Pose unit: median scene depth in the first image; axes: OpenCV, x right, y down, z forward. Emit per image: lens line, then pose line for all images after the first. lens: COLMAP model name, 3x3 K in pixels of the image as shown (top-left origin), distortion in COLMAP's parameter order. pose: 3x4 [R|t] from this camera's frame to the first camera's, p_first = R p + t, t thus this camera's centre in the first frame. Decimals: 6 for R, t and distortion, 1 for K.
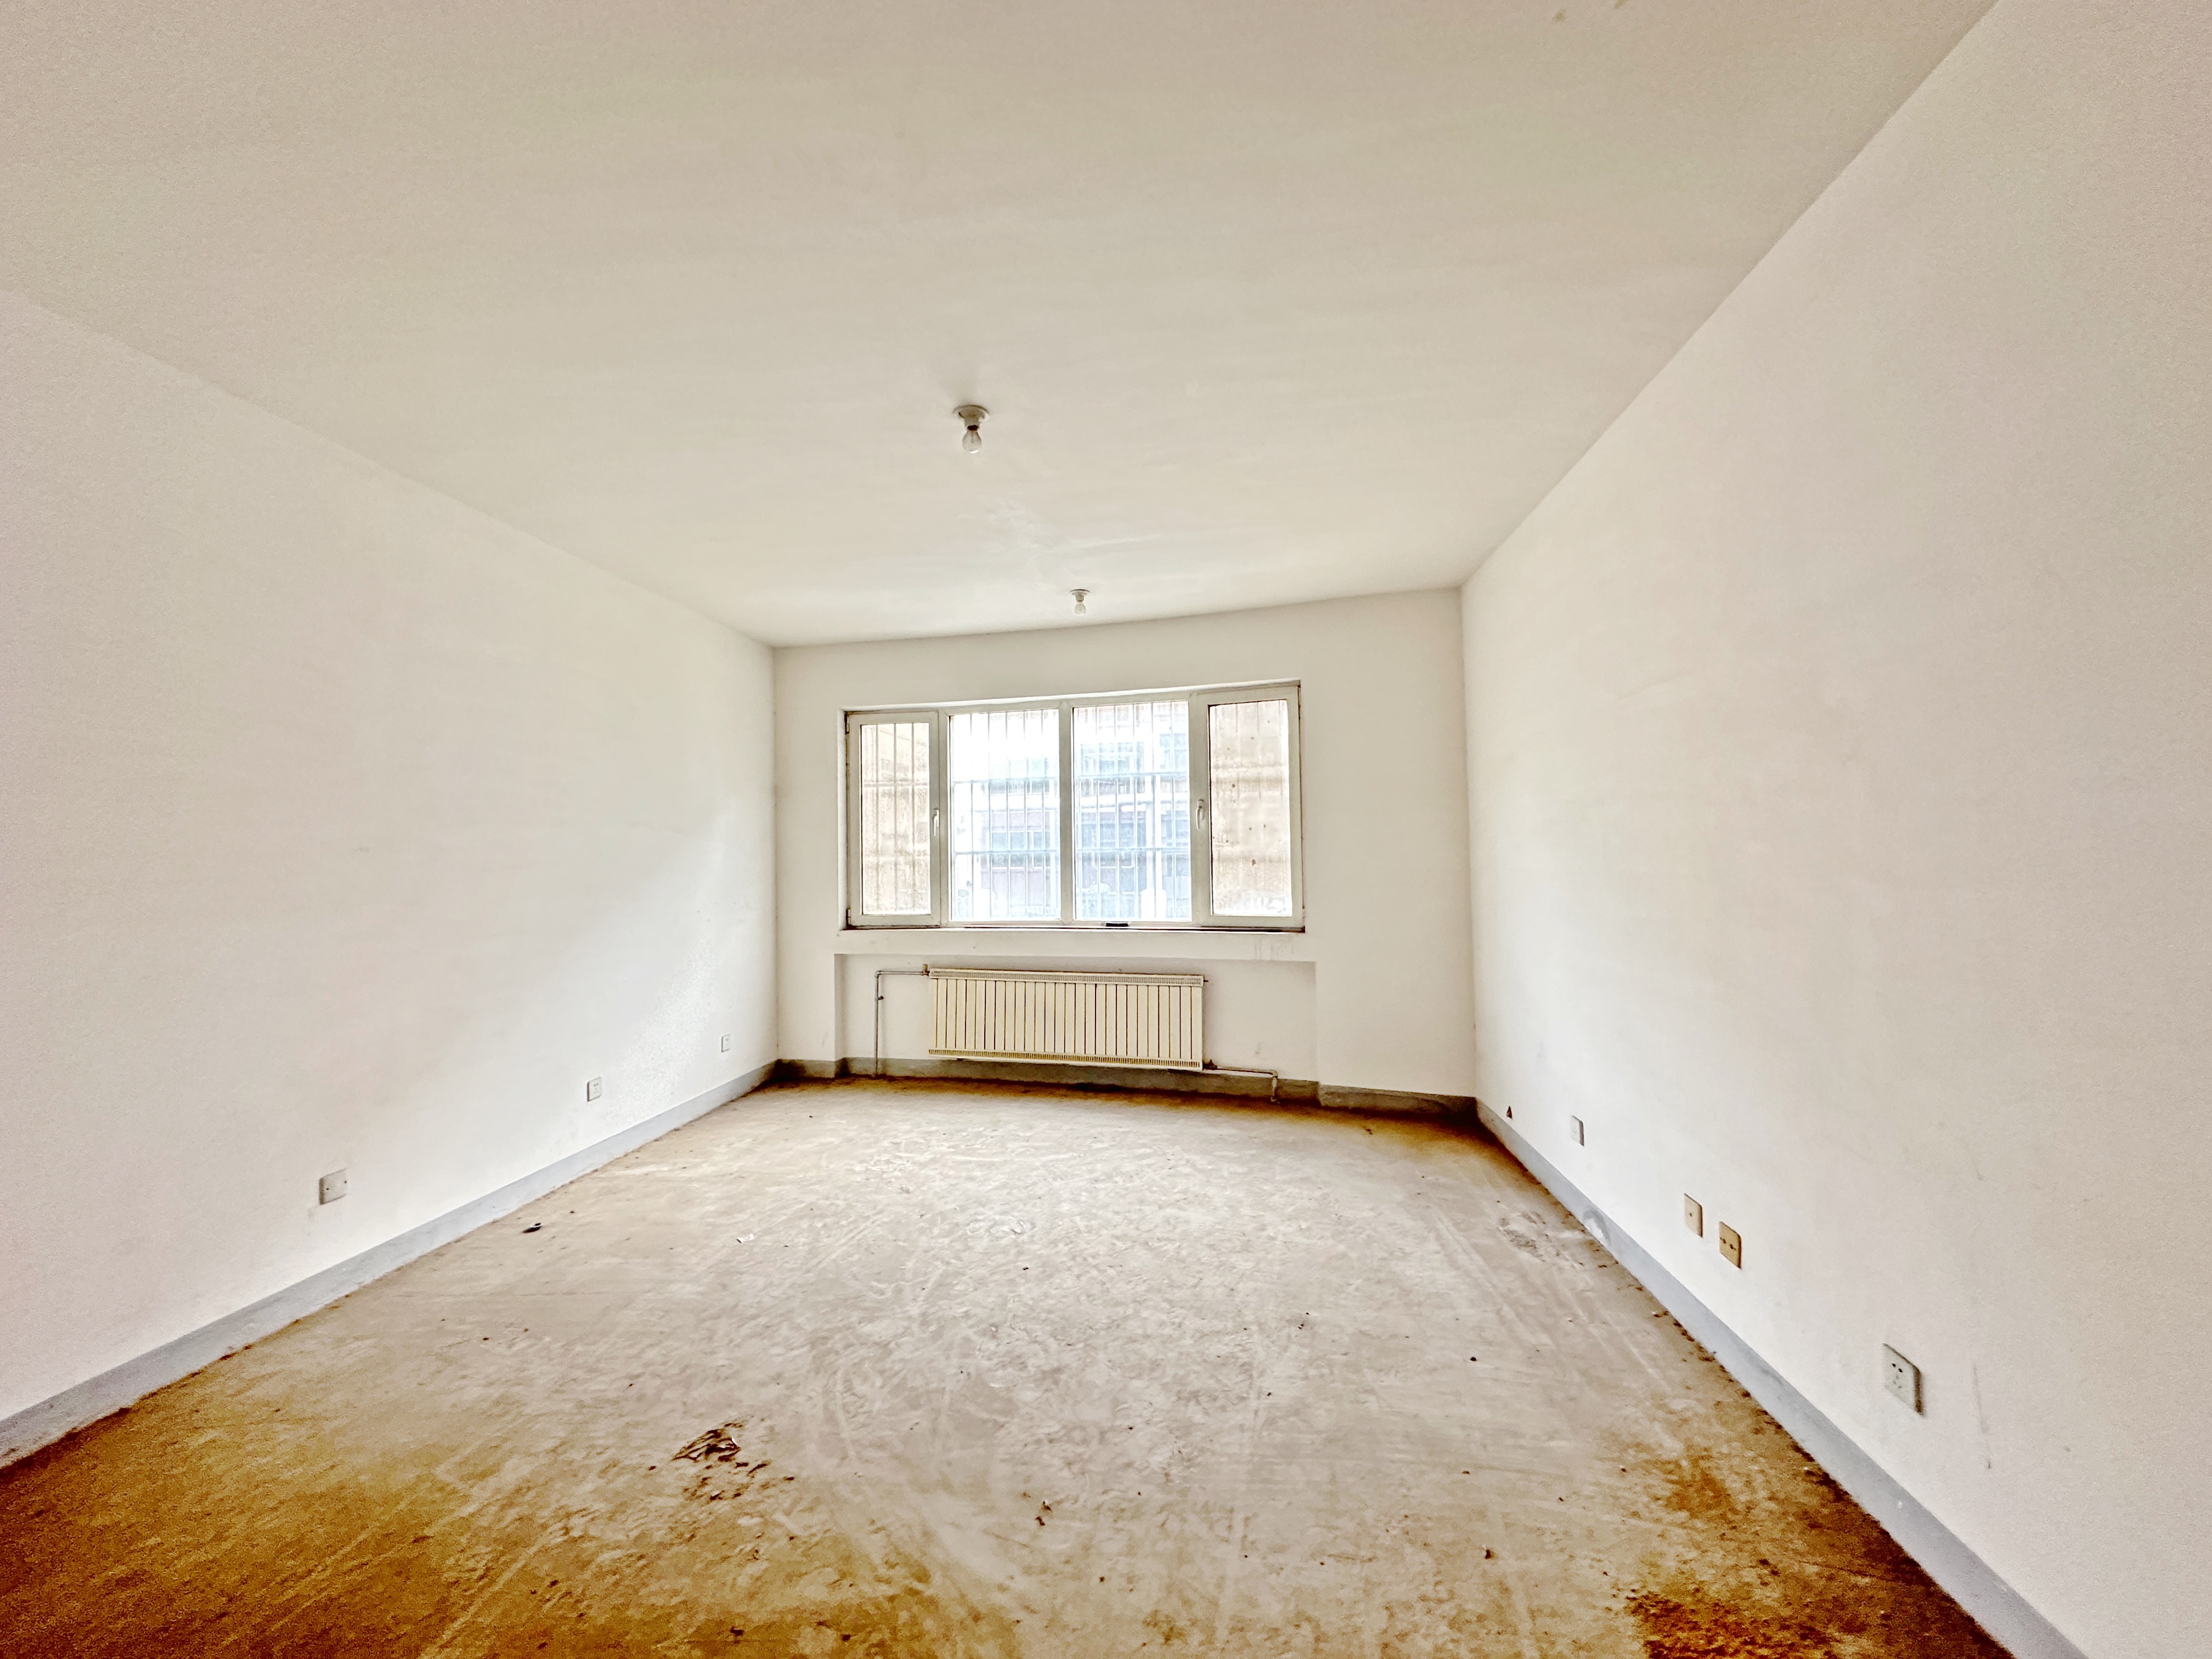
lens RADIAL K [[883.9, 0, 1112.0], [0, 883.9, 835.1], [0, 0, 1]] dist [-0.000473, 0.000350]
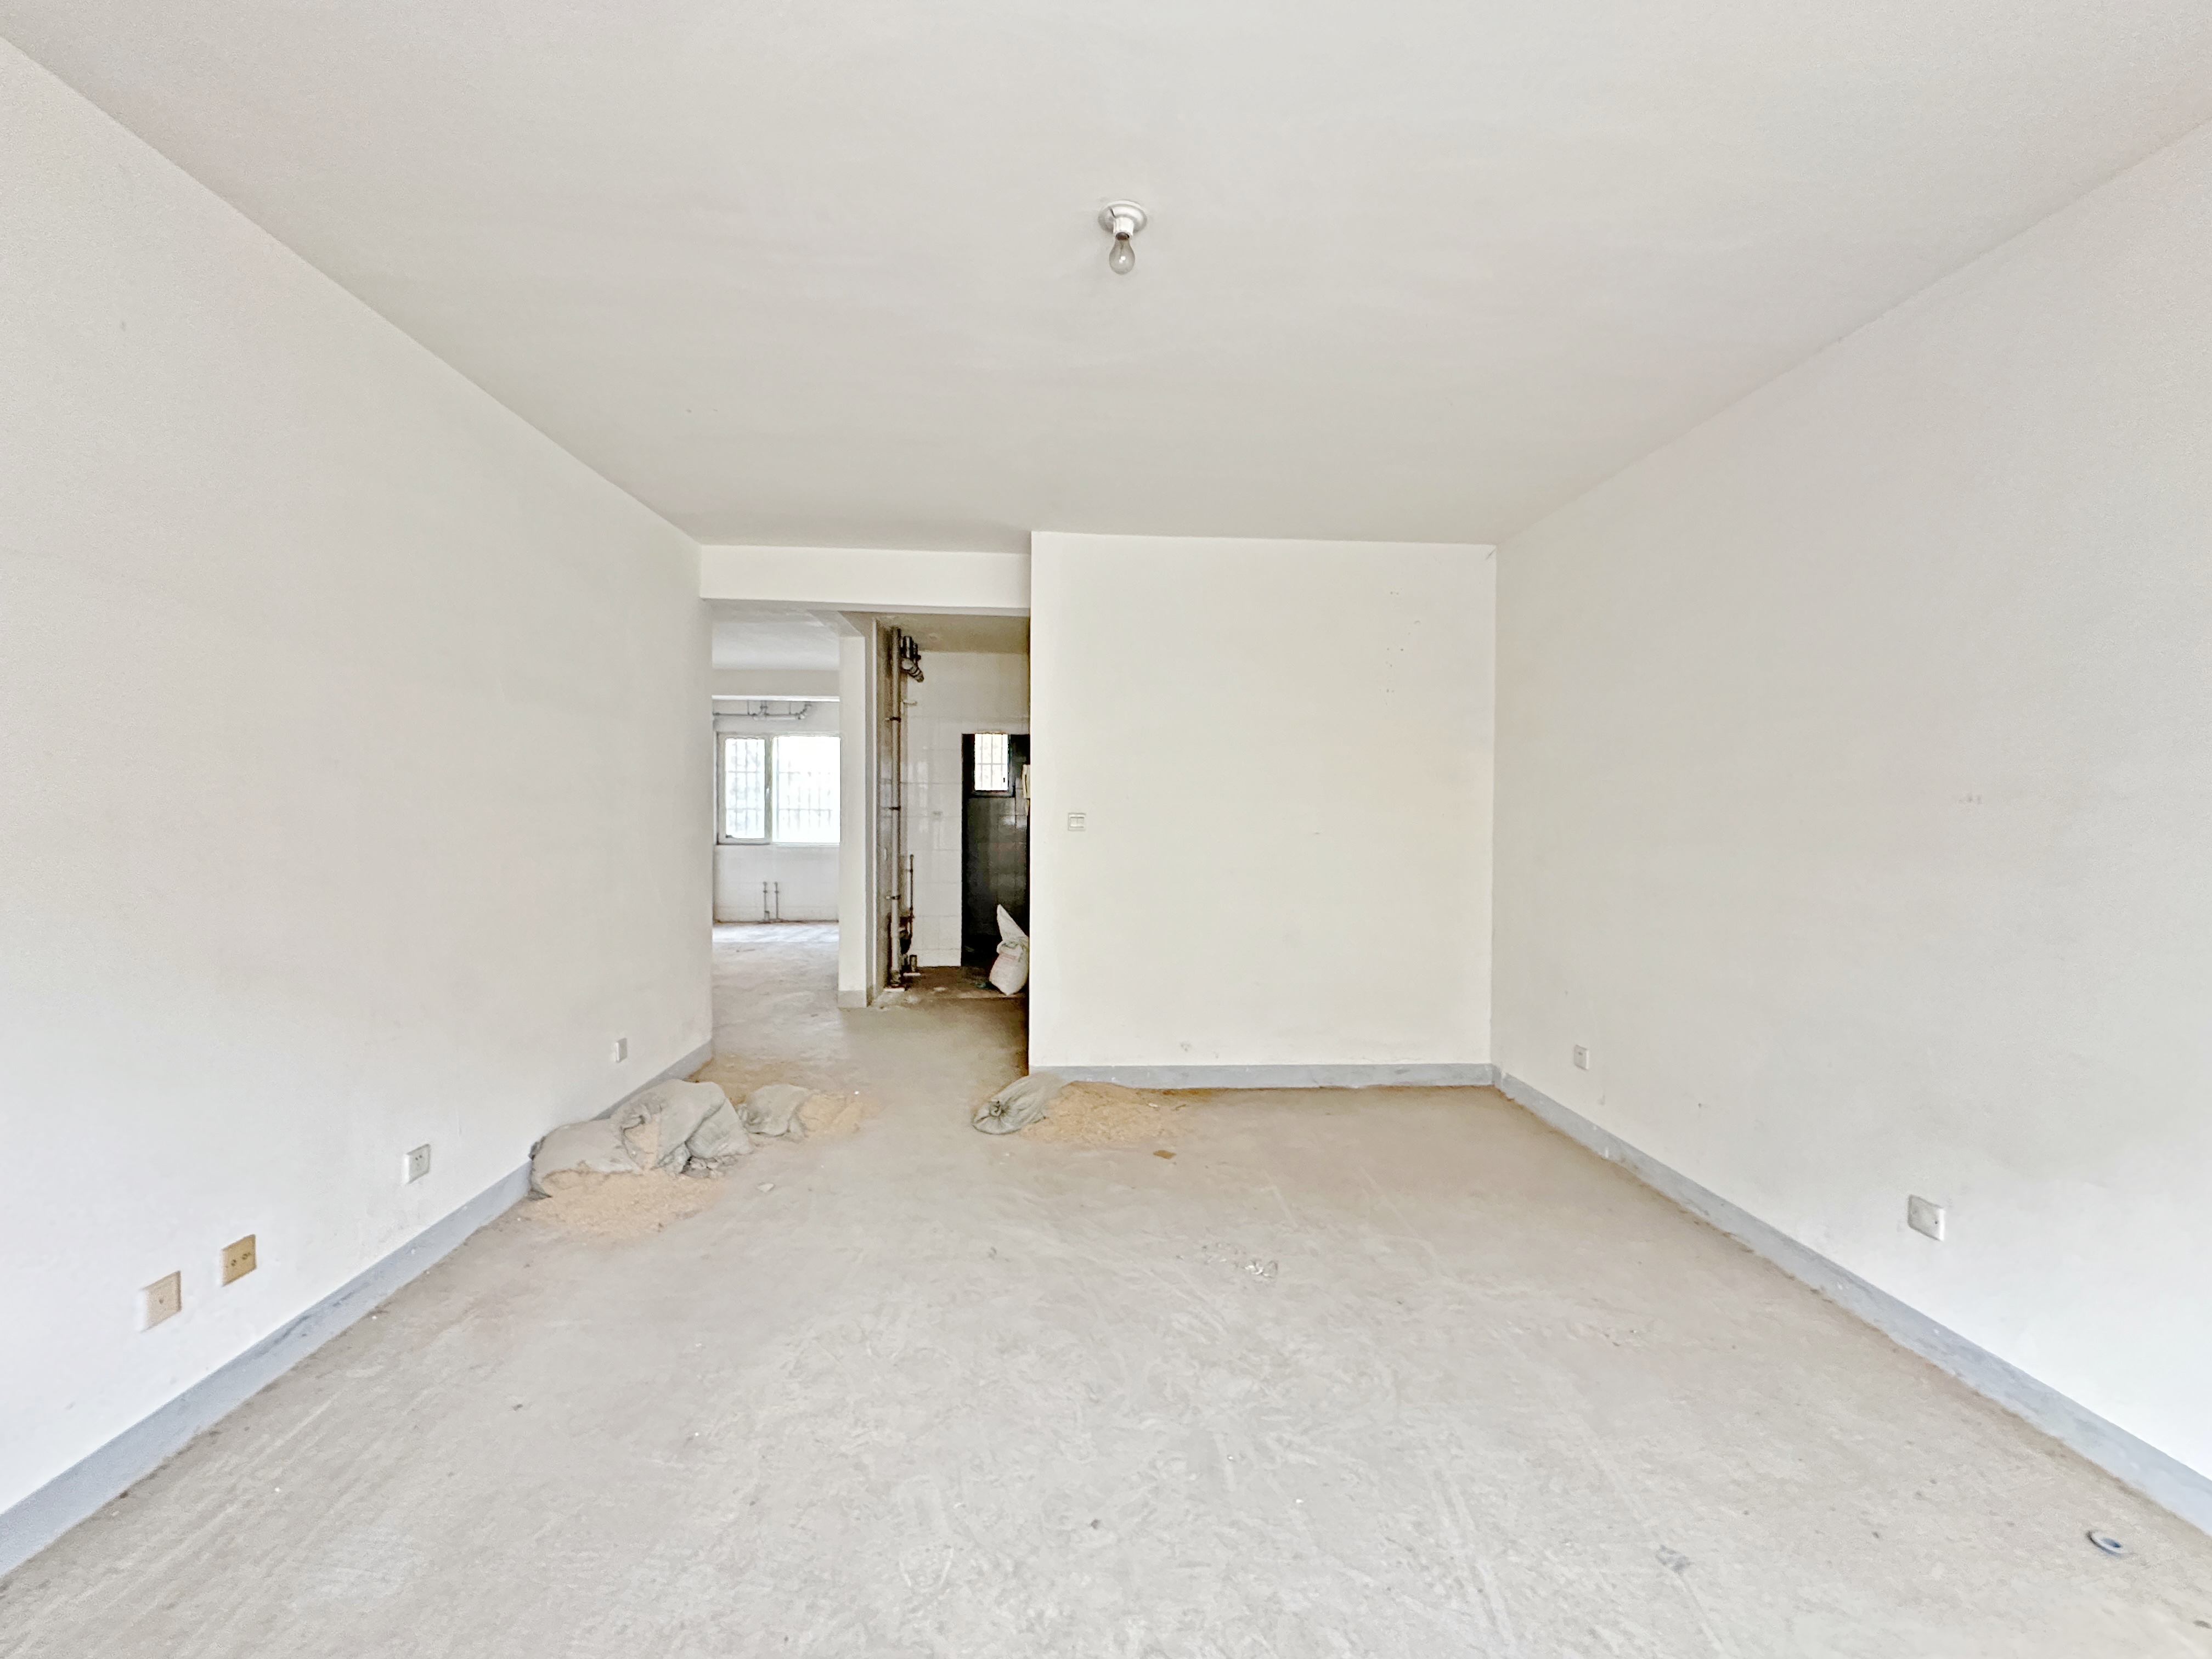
lens RADIAL K [[883.9, 0, 1112.0], [0, 883.9, 835.1], [0, 0, 1]] dist [-0.000473, 0.000350]
pose [[-0.983198, 0.015168, -0.181912, -0.011611], [0.014201, 0.999877, 0.006616, 0.039242], [0.181990, 0.003922, -0.983293, 1.973788]]
